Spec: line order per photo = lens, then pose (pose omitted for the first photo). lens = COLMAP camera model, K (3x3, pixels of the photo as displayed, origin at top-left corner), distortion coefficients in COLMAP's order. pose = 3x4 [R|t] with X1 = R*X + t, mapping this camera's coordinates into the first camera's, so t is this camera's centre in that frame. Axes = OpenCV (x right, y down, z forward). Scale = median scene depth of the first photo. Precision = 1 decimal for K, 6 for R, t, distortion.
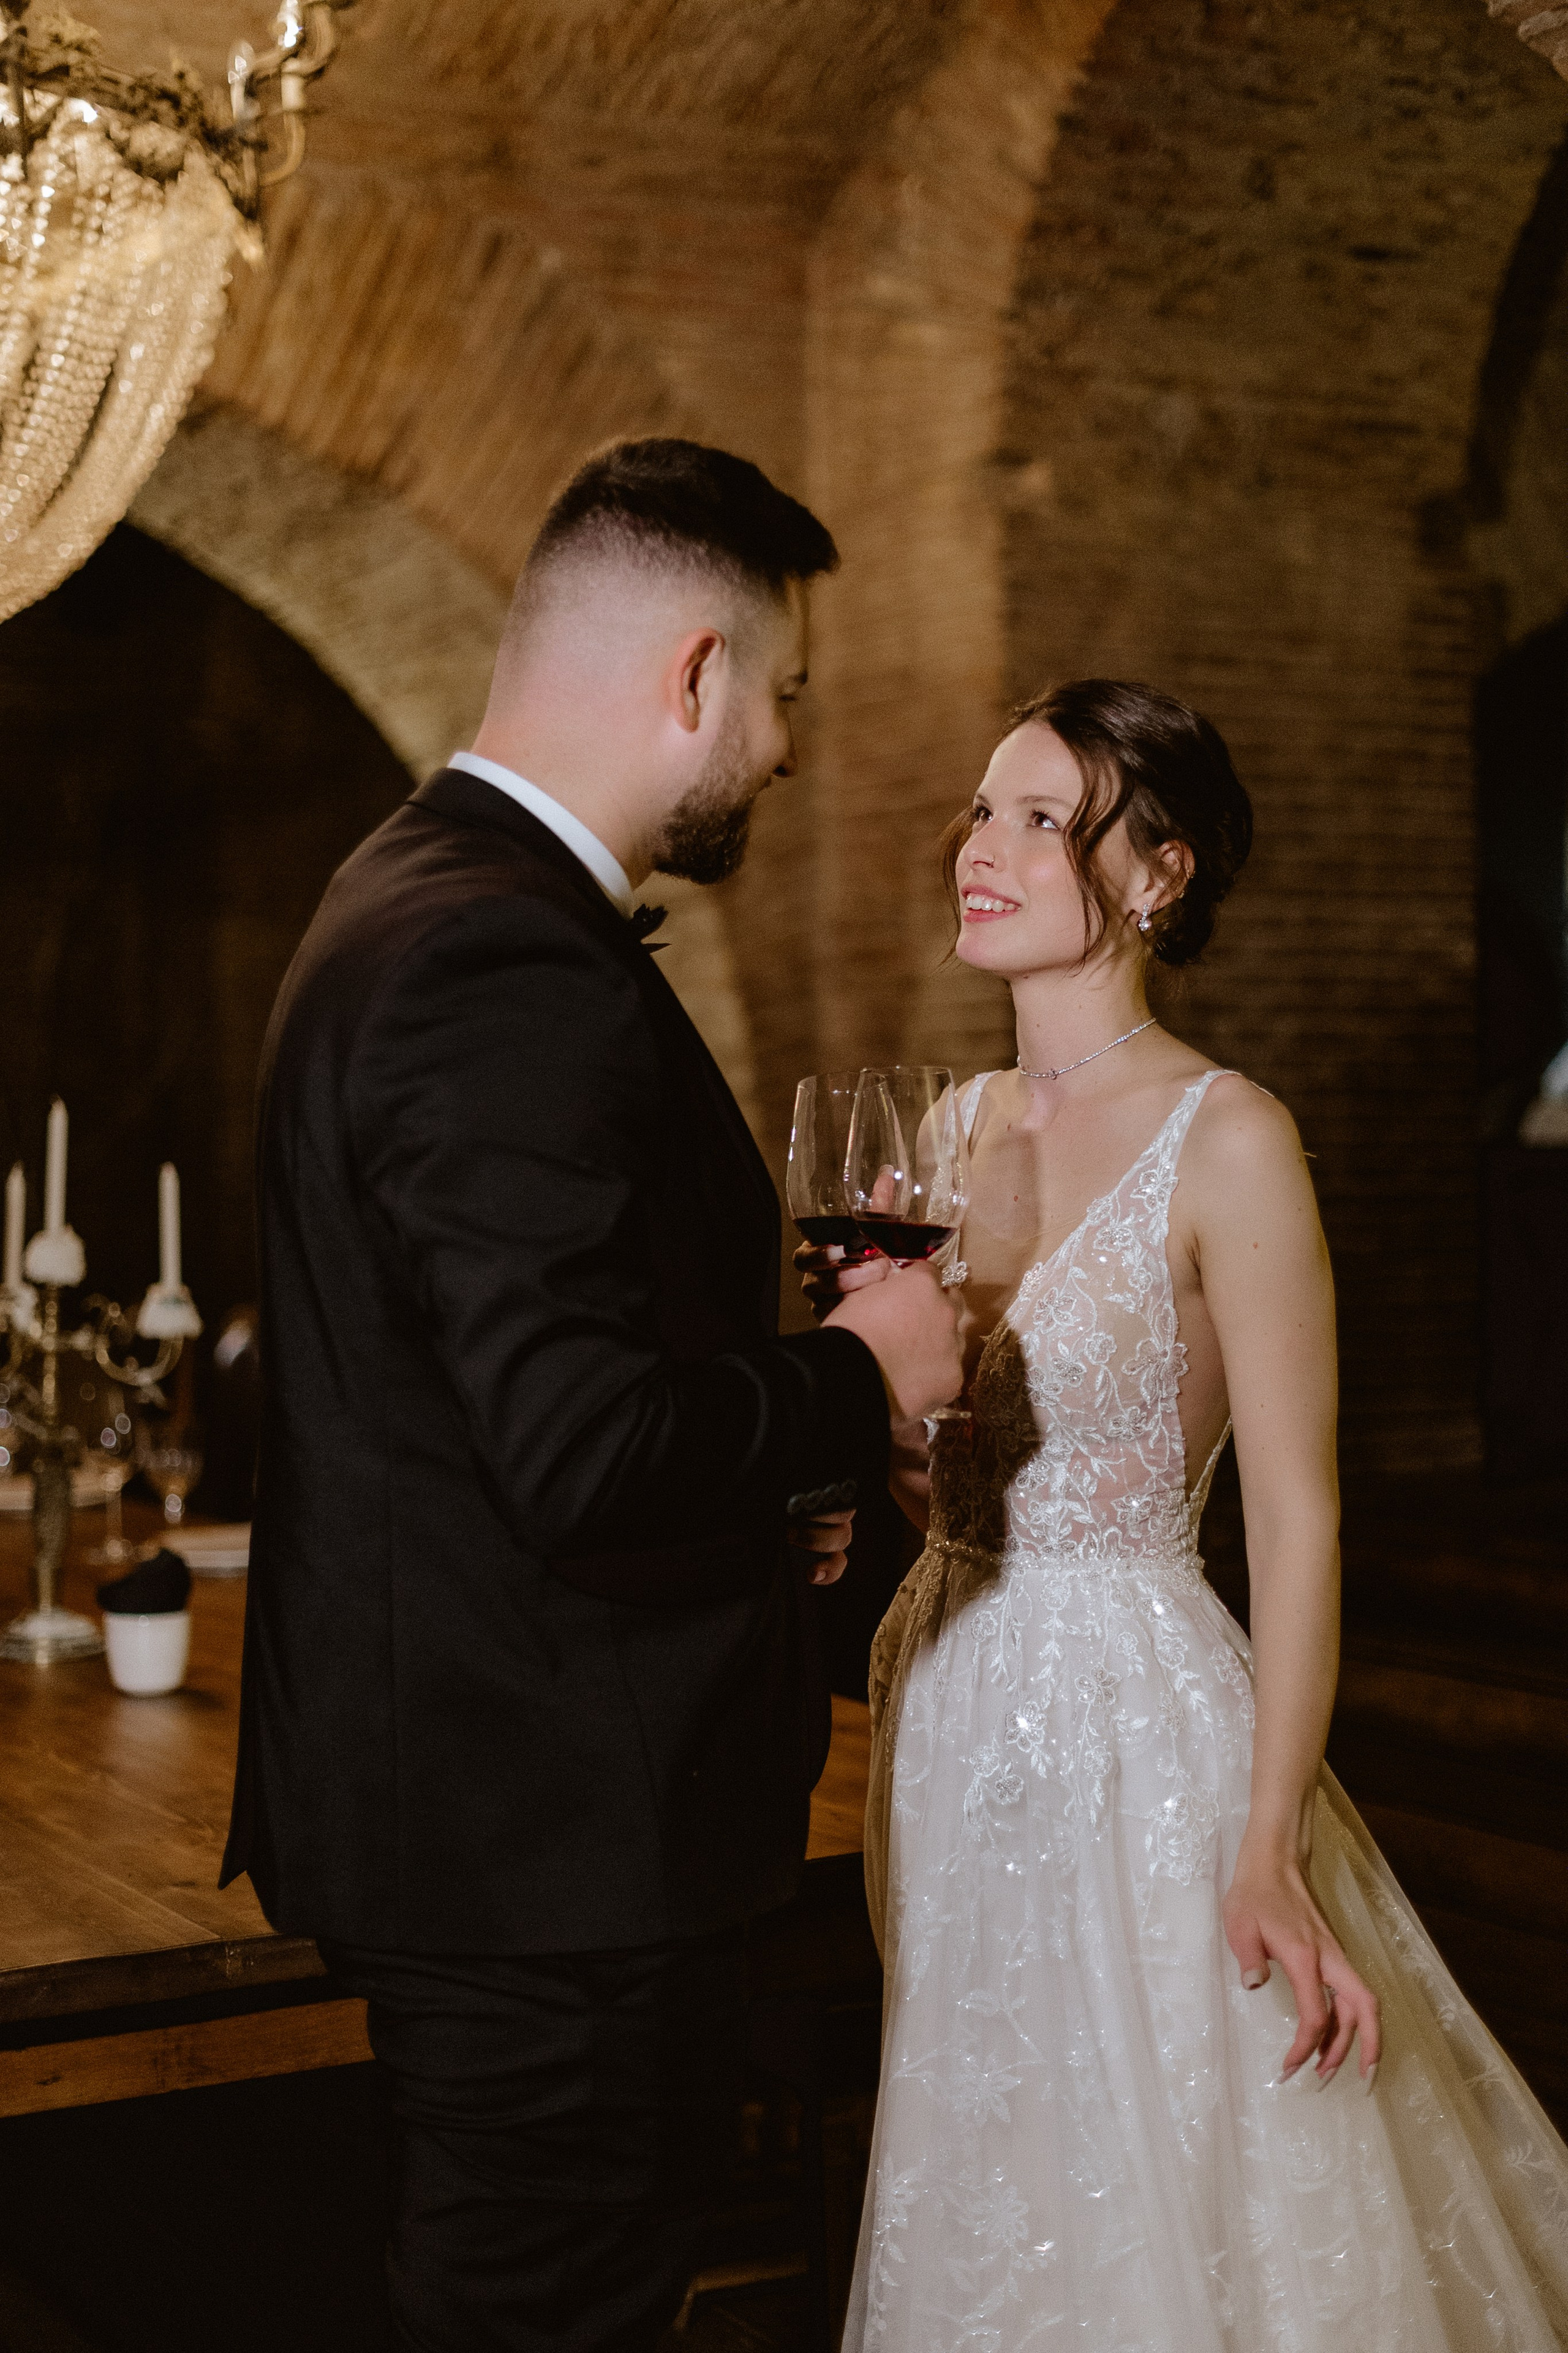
lens RADIAL K [[3446.5, 0, 786.6], [0, 3446.5, 1194.1], [0, 0, 1]] dist [-0.006986, 0.000000]
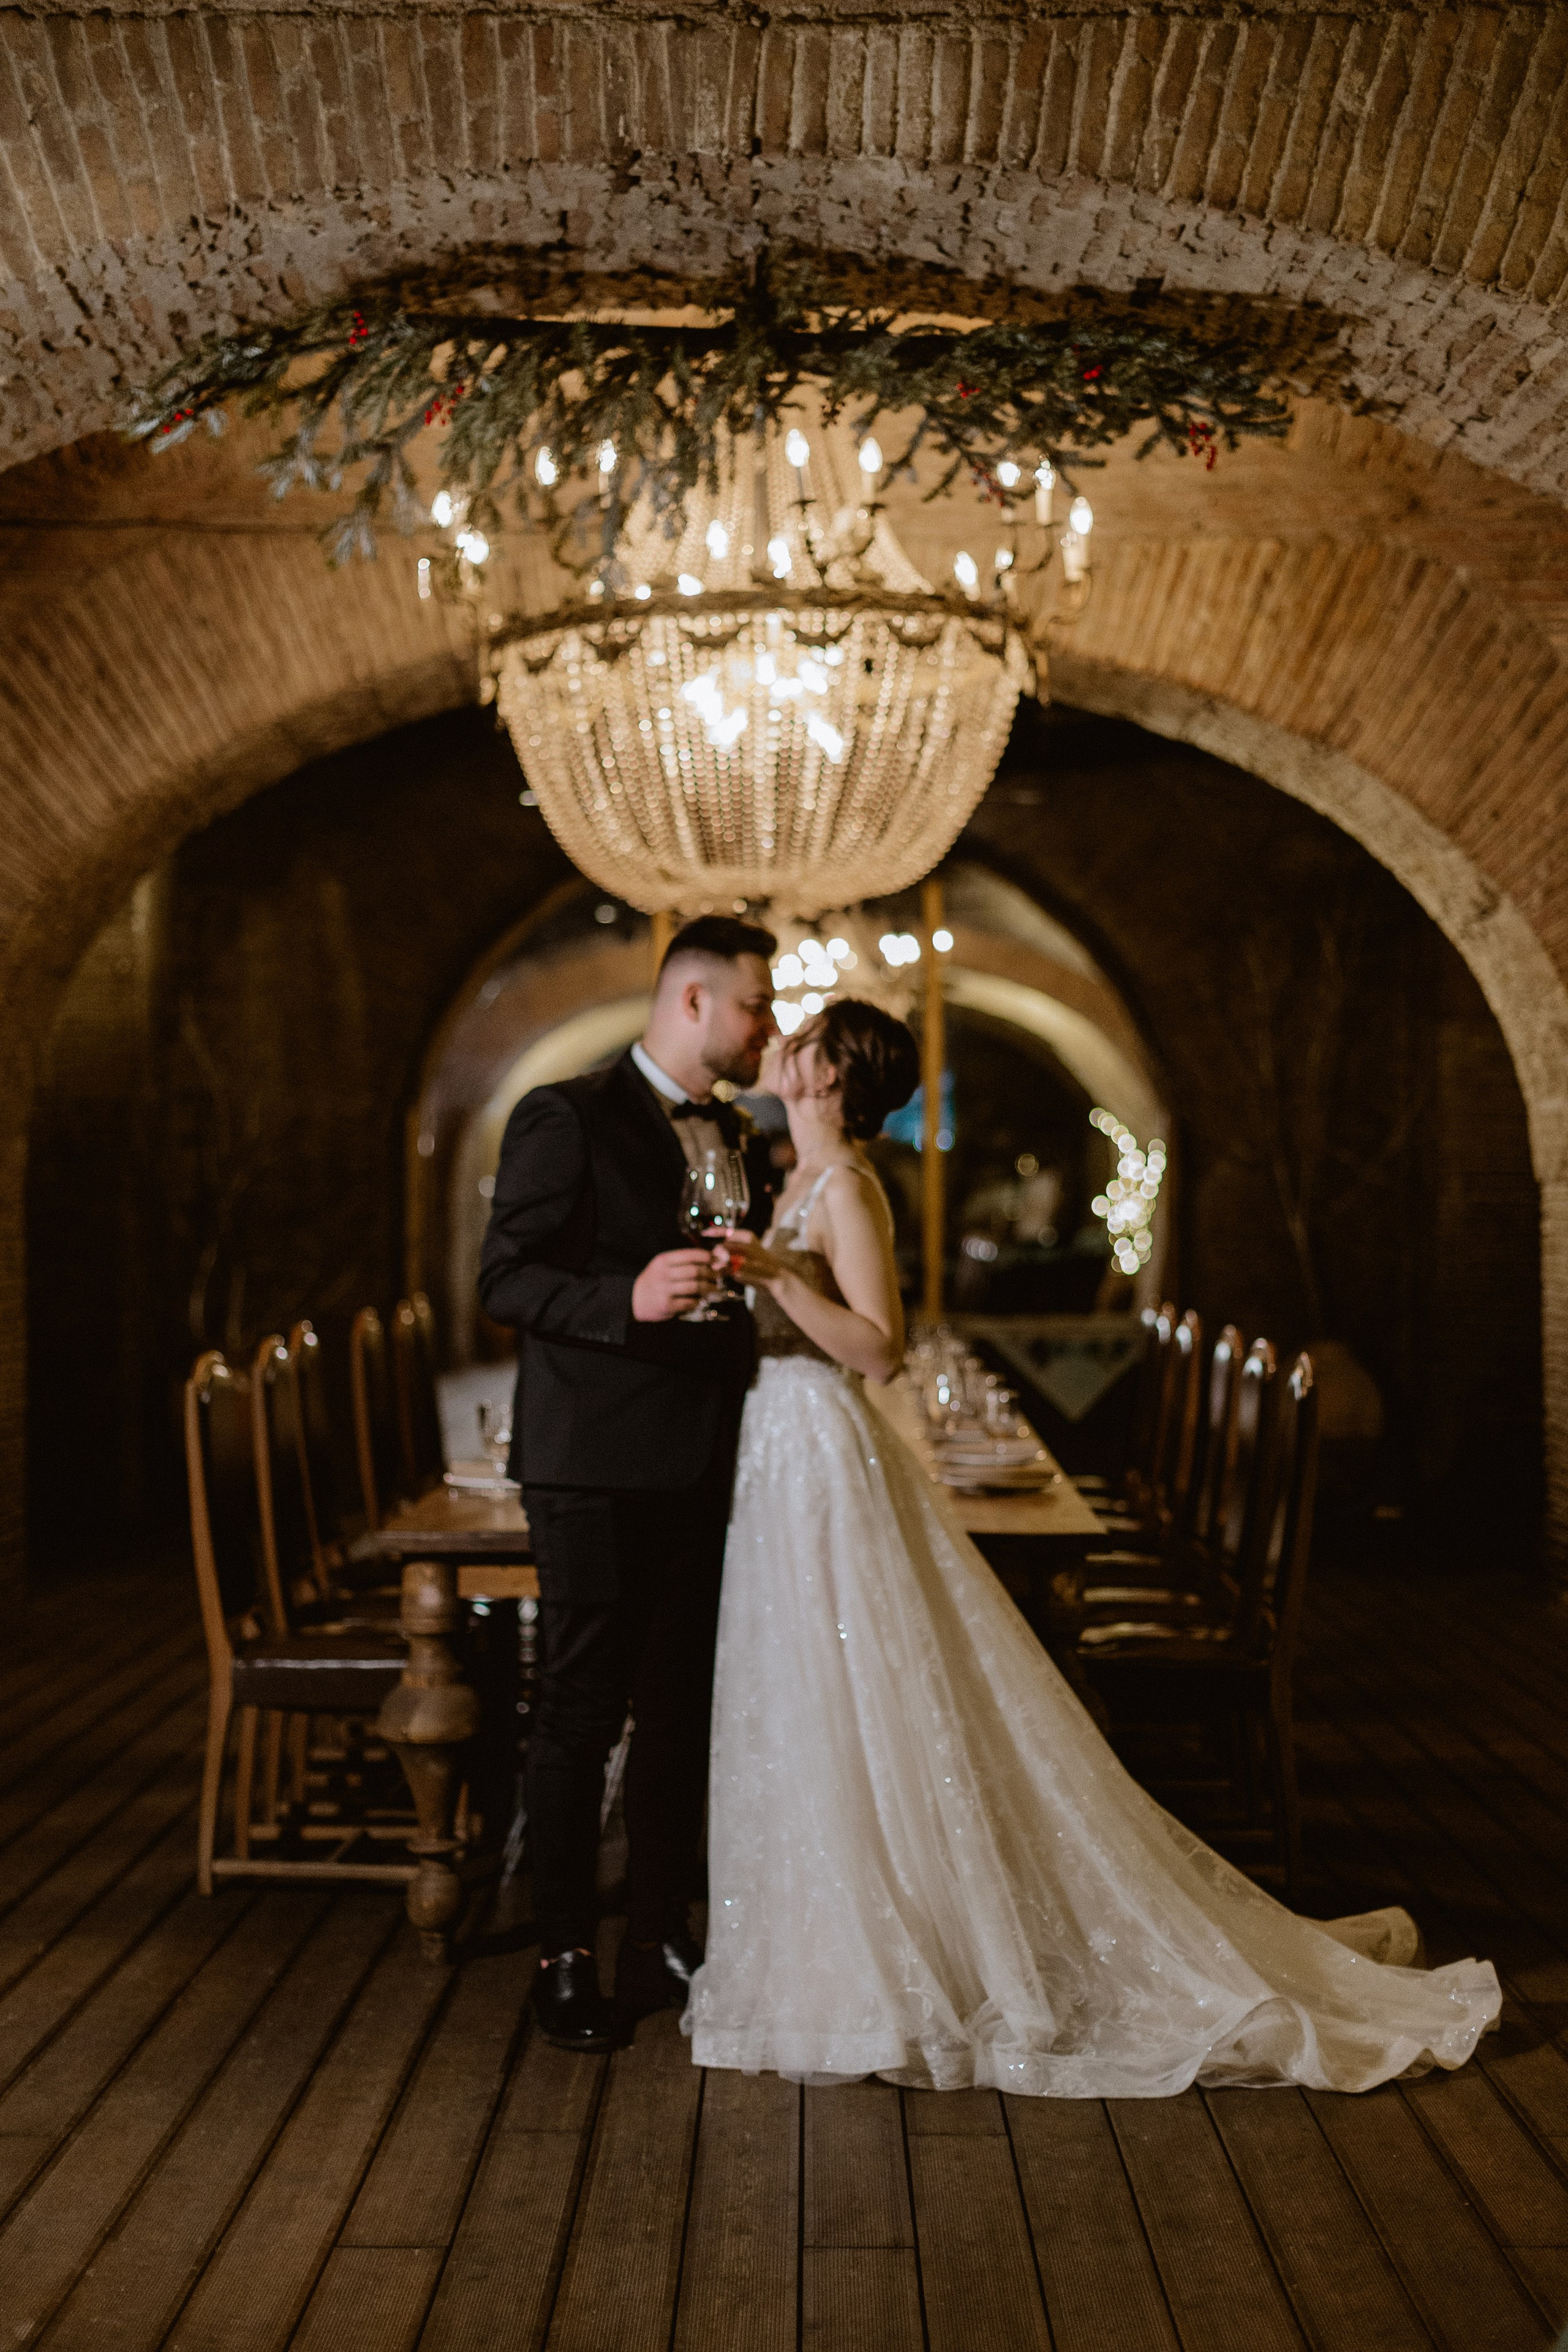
lens RADIAL K [[3445.4, 0, 760.6], [0, 3445.4, 1174.5], [0, 0, 1]] dist [-0.006986, 0.000000]
pose [[0.865624, 0.014361, -0.500489, 0.401937], [-0.027381, 0.999451, -0.018678, 0.005571], [0.499946, 0.029872, 0.865541, -0.353419]]
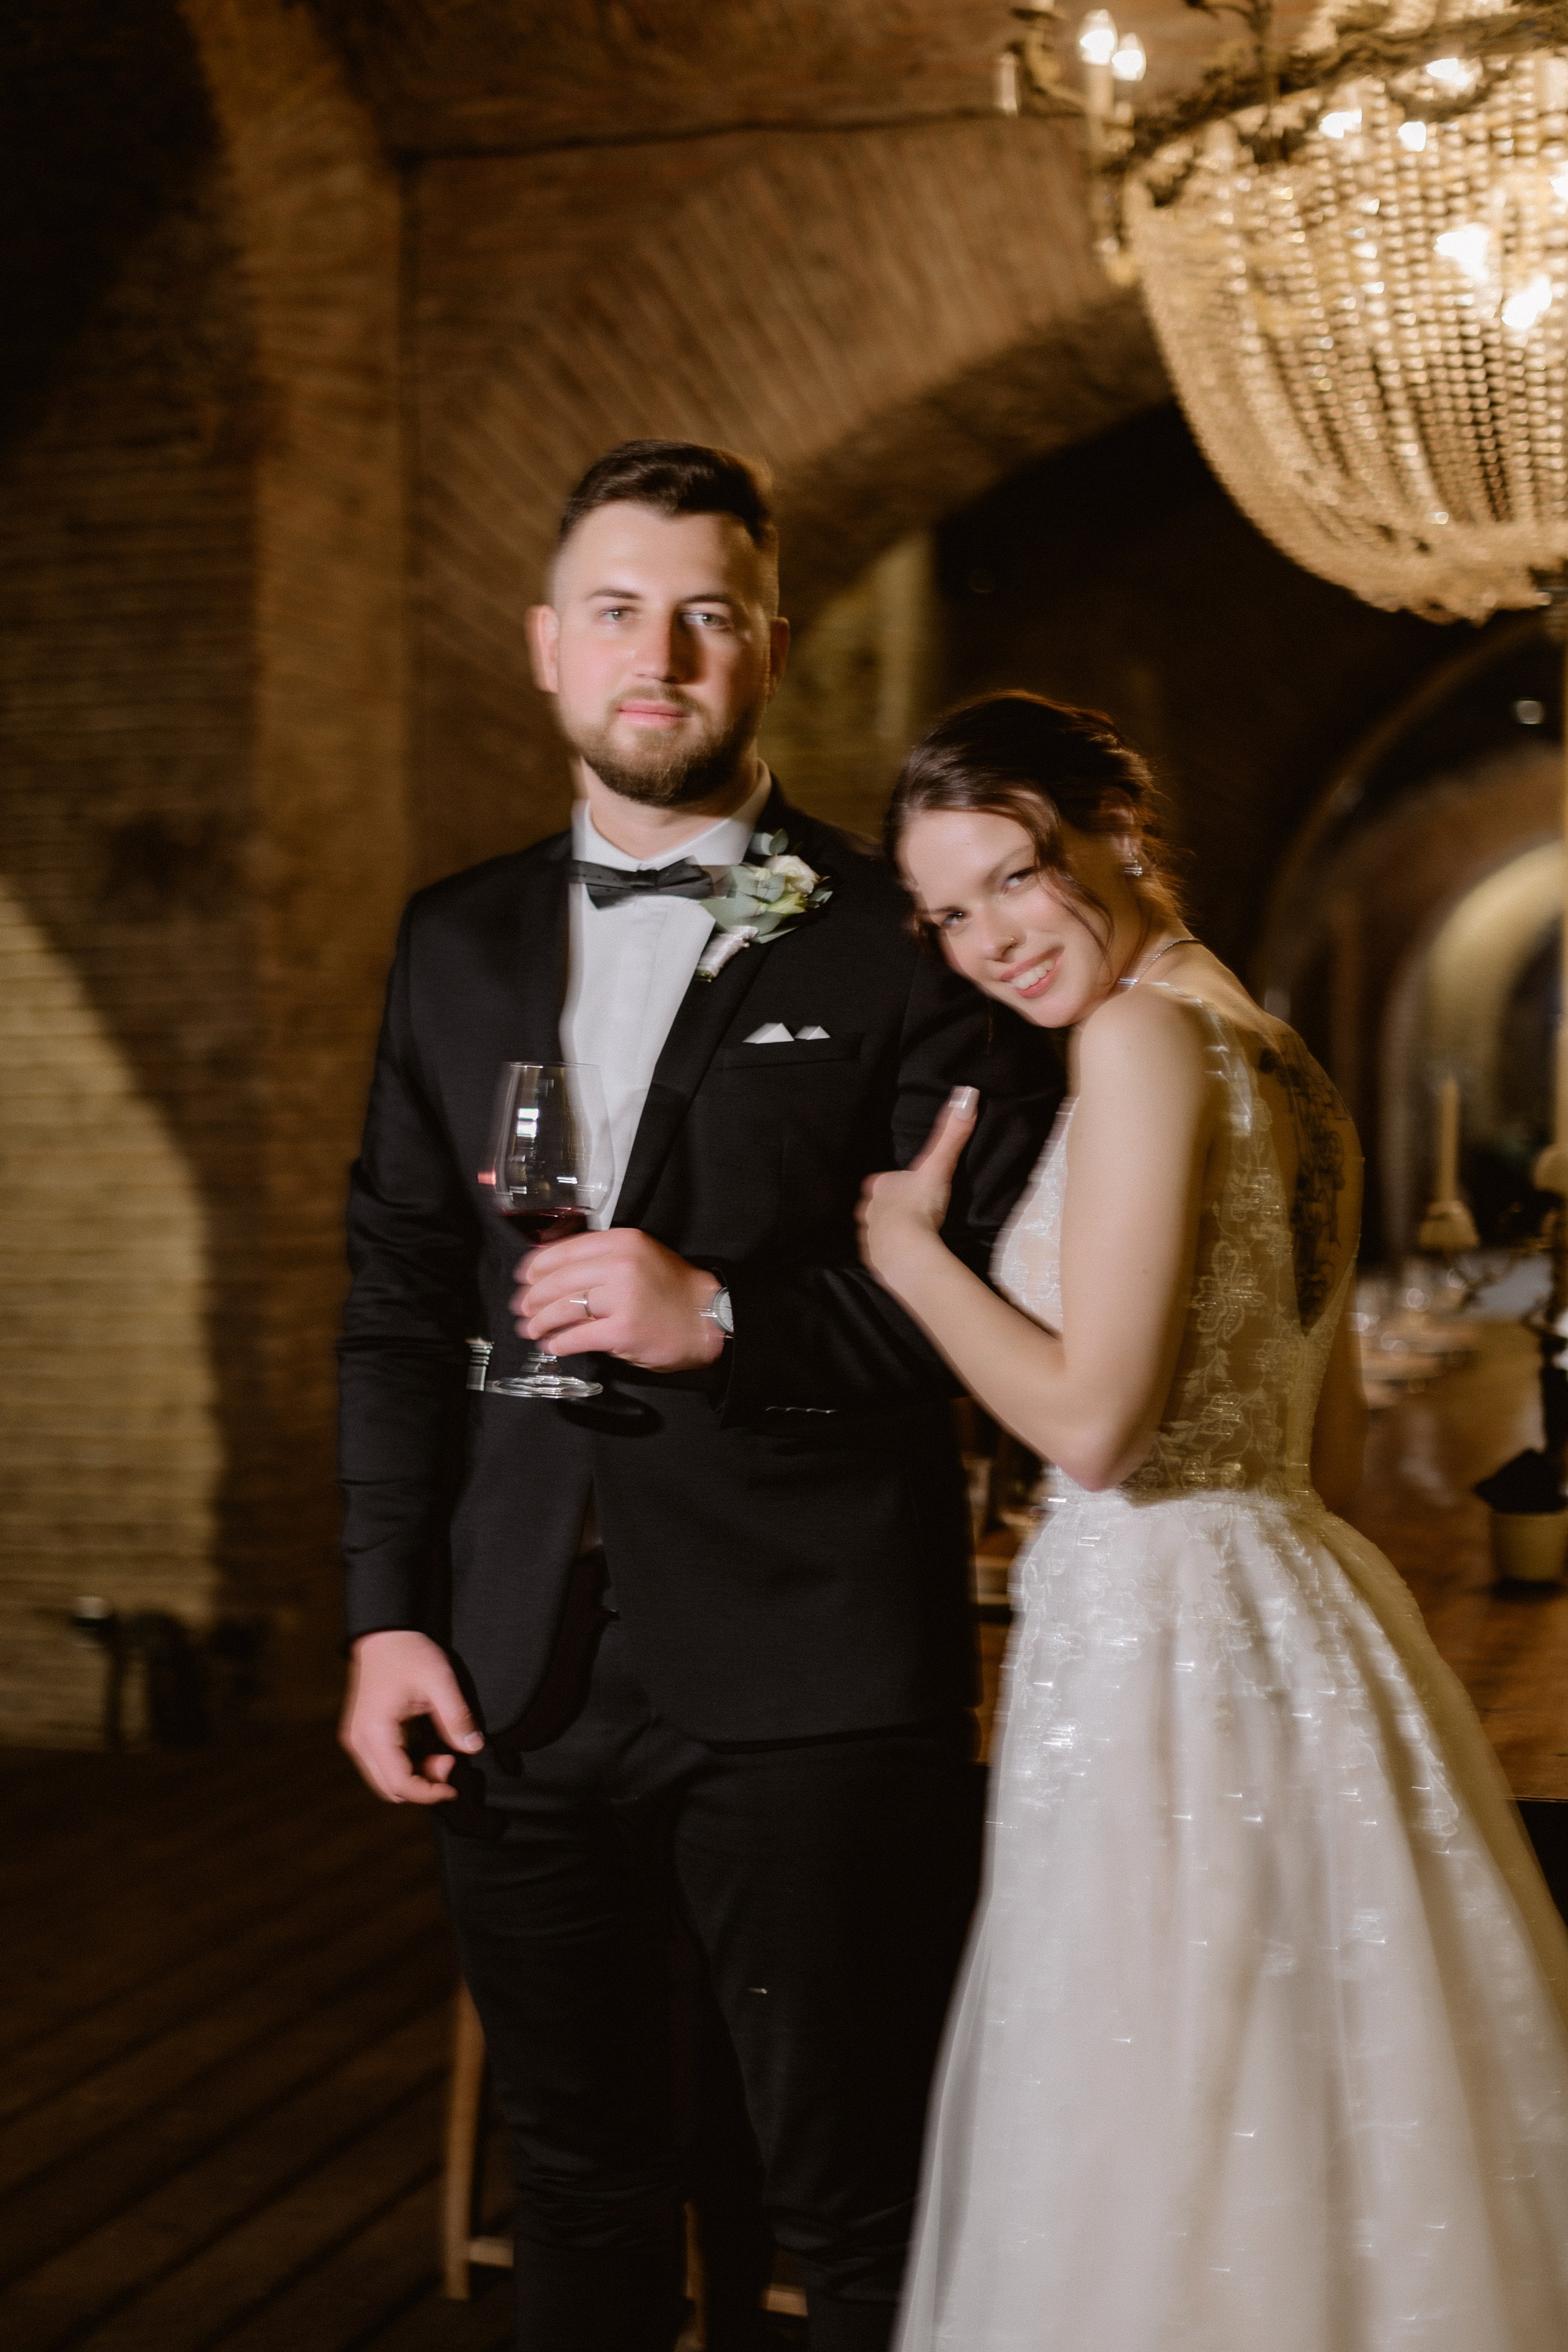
lens RADIAL K [[3445.4, 0, 762.1], [0, 3445.4, 1178.1], [0, 0, 1]] dist [-0.006986, 0.000000]
pose [[0.681708, 0.037161, -0.730680, 0.220226], [-0.023340, 0.999305, 0.029048, -0.002890], [0.731252, -0.002748, 0.682102, 0.062052]]
